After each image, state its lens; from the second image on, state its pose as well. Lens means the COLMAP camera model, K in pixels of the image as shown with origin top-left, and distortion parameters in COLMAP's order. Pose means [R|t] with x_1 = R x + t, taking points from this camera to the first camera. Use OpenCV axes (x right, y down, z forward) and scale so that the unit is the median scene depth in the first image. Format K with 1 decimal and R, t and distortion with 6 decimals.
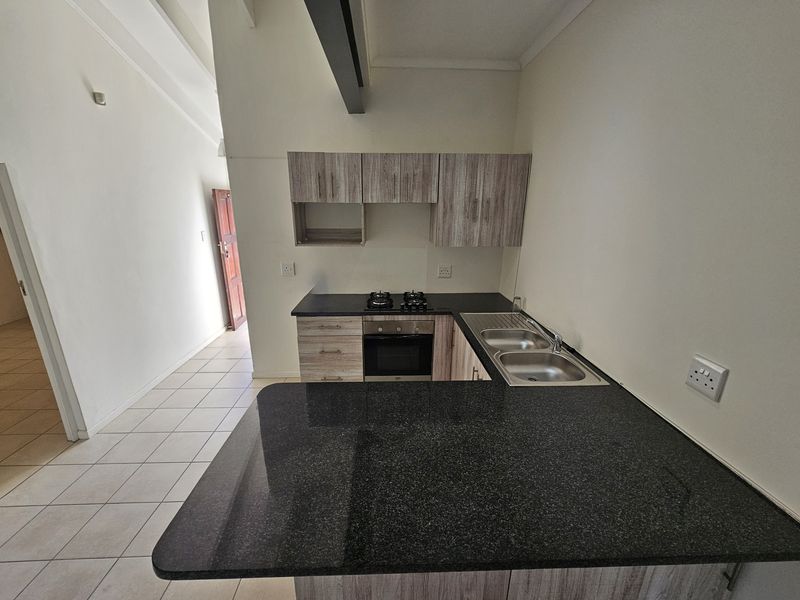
lens RADIAL K [[327.2, 0, 392.2], [0, 327.2, 299.8], [0, 0, 1]] dist [-0.000698, 0.000255]
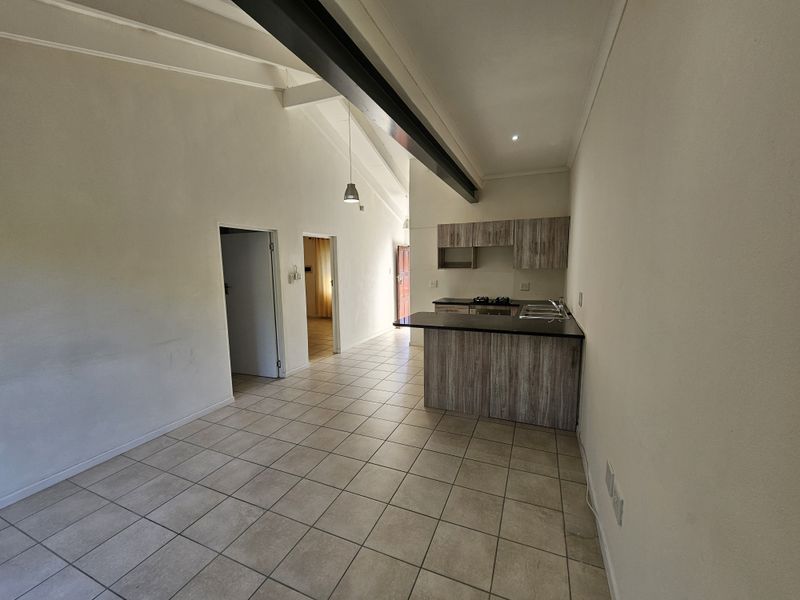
lens RADIAL K [[327.2, 0, 401.4], [0, 327.2, 297.6], [0, 0, 1]] dist [-0.000698, 0.000255]
pose [[0.910913, 0.024794, -0.411854, 0.326188], [-0.098760, 0.982278, -0.159298, 0.344598], [0.400605, 0.185782, 0.897218, -0.837206]]
